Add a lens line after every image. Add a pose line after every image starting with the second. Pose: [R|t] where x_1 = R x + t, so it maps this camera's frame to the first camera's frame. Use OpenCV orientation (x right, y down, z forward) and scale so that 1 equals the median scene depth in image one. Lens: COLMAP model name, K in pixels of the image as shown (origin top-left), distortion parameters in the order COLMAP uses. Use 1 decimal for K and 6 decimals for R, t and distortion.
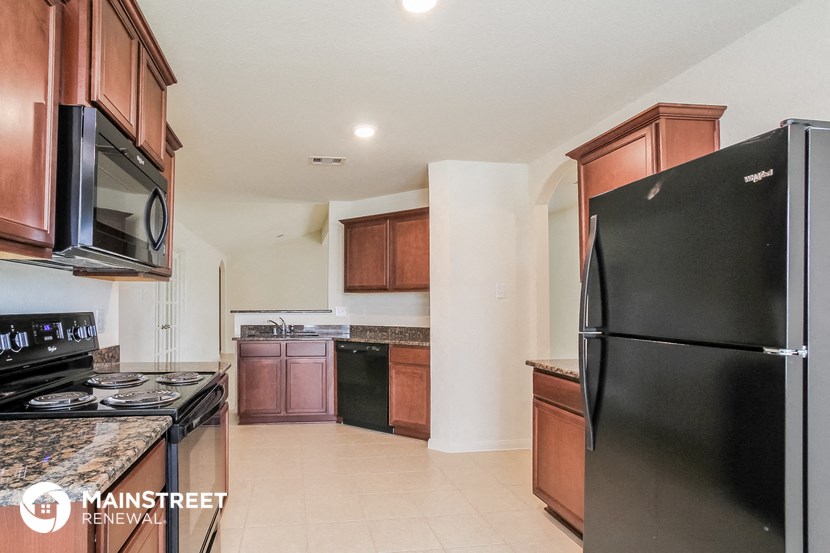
lens RADIAL K [[459.2, 0, 416.8], [0, 459.2, 293.4], [0, 0, 1]] dist [-0.013223, 0.000871]
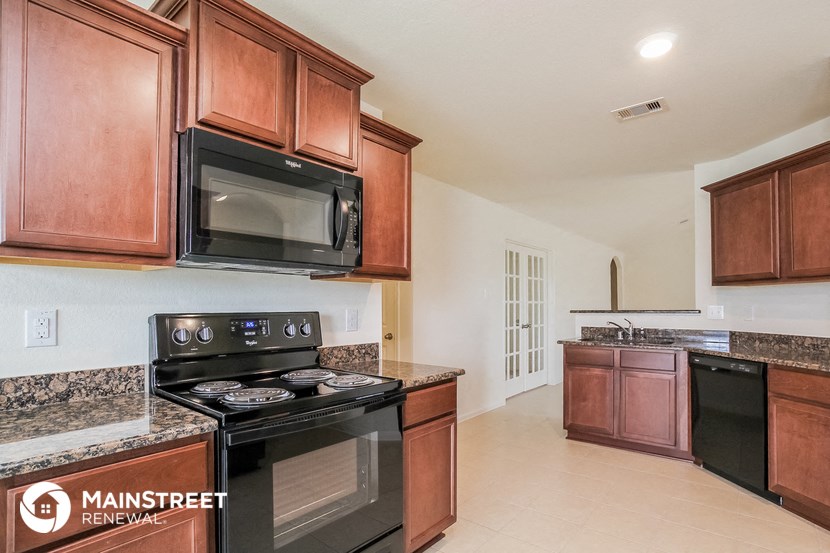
lens RADIAL K [[459.2, 0, 416.8], [0, 459.2, 293.4], [0, 0, 1]] dist [-0.013223, 0.000871]
pose [[0.614452, -0.025875, -0.788529, 0.135435], [0.026428, 0.999576, -0.012206, 0.006895], [0.788511, -0.013339, 0.614876, 0.207284]]
